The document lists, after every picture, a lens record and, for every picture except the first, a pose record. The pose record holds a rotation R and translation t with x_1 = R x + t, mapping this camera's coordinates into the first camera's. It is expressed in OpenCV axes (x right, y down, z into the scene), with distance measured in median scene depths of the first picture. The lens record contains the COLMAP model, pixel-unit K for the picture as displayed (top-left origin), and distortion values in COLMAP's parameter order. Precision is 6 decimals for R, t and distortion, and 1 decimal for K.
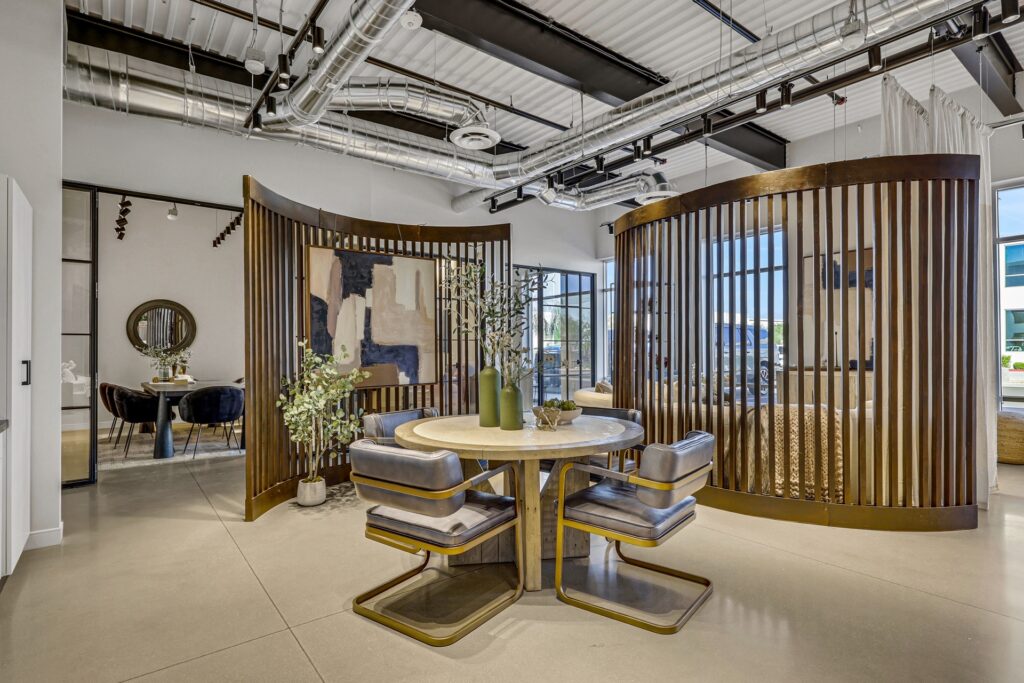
lens RADIAL K [[499.5, 0, 479.4], [0, 499.5, 341.6], [0, 0, 1]] dist [-0.002457, -0.000671]
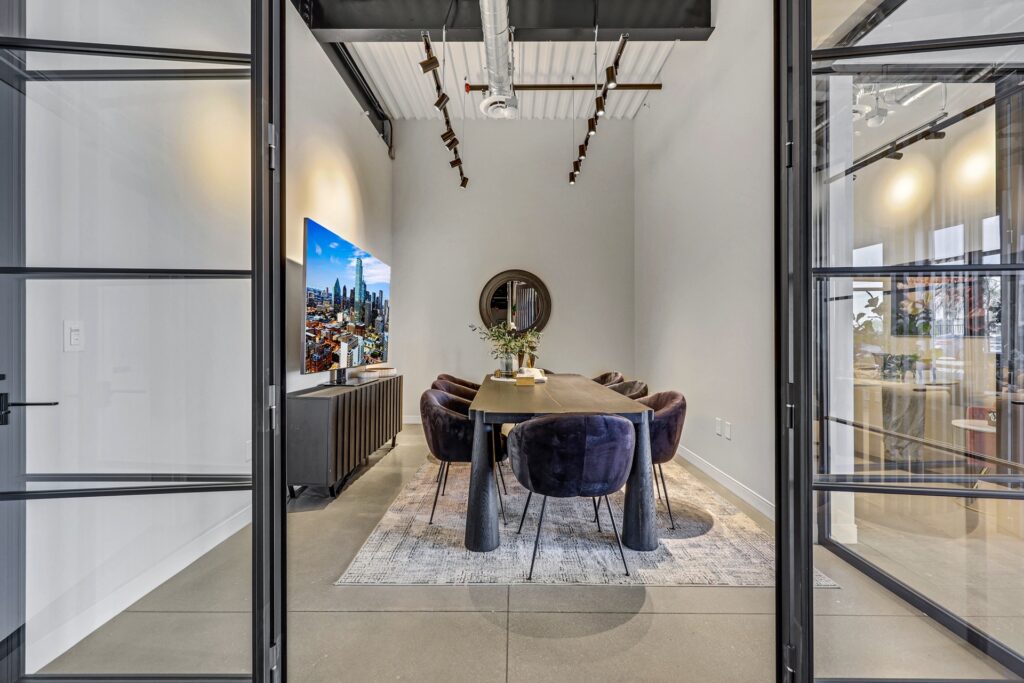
lens RADIAL K [[431.5, 0, 514.2], [0, 431.5, 333.2], [0, 0, 1]] dist [0.000822, 0.000125]
pose [[0.811974, 0.002858, -0.583687, -0.286745], [0.005101, 0.999915, 0.011992, 0.013689], [0.583672, -0.012715, 0.811890, 0.541343]]
